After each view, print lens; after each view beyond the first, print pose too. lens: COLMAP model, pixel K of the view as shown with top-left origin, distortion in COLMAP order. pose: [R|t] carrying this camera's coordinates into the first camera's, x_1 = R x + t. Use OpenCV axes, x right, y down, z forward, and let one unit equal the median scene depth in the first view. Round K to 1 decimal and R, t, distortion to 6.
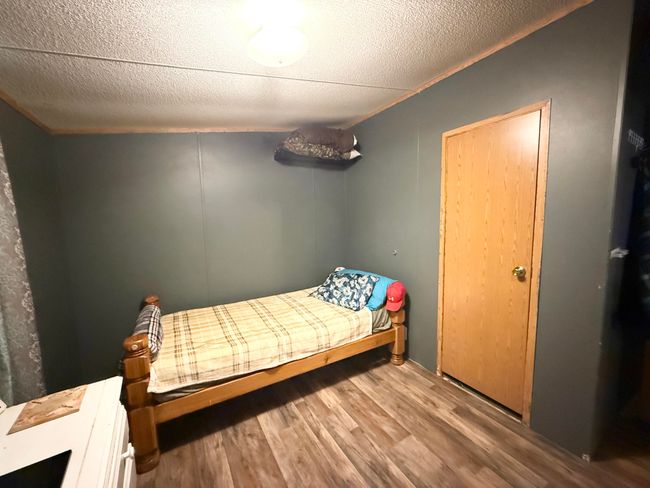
lens RADIAL K [[257.2, 0, 323.7], [0, 257.2, 242.4], [0, 0, 1]] dist [0.000968, -0.000070]
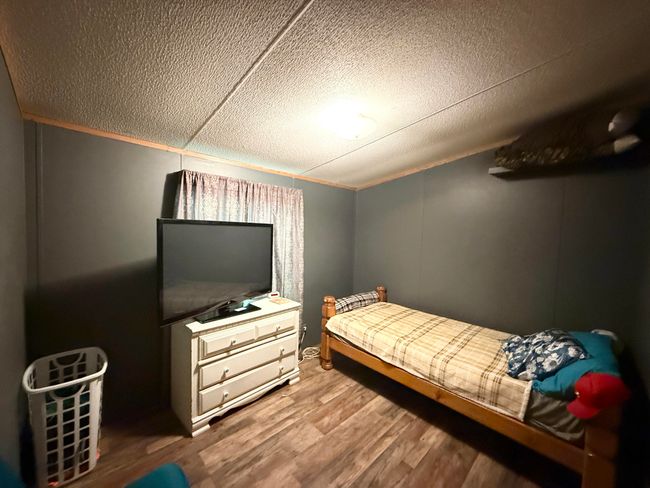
lens RADIAL K [[257.2, 0, 323.0], [0, 257.2, 242.3], [0, 0, 1]] dist [0.000968, -0.000070]
pose [[0.230373, 0.071620, -0.970463, 0.769832], [-0.130249, 0.990583, 0.042186, -0.076107], [0.964346, 0.116684, 0.237532, 0.314247]]
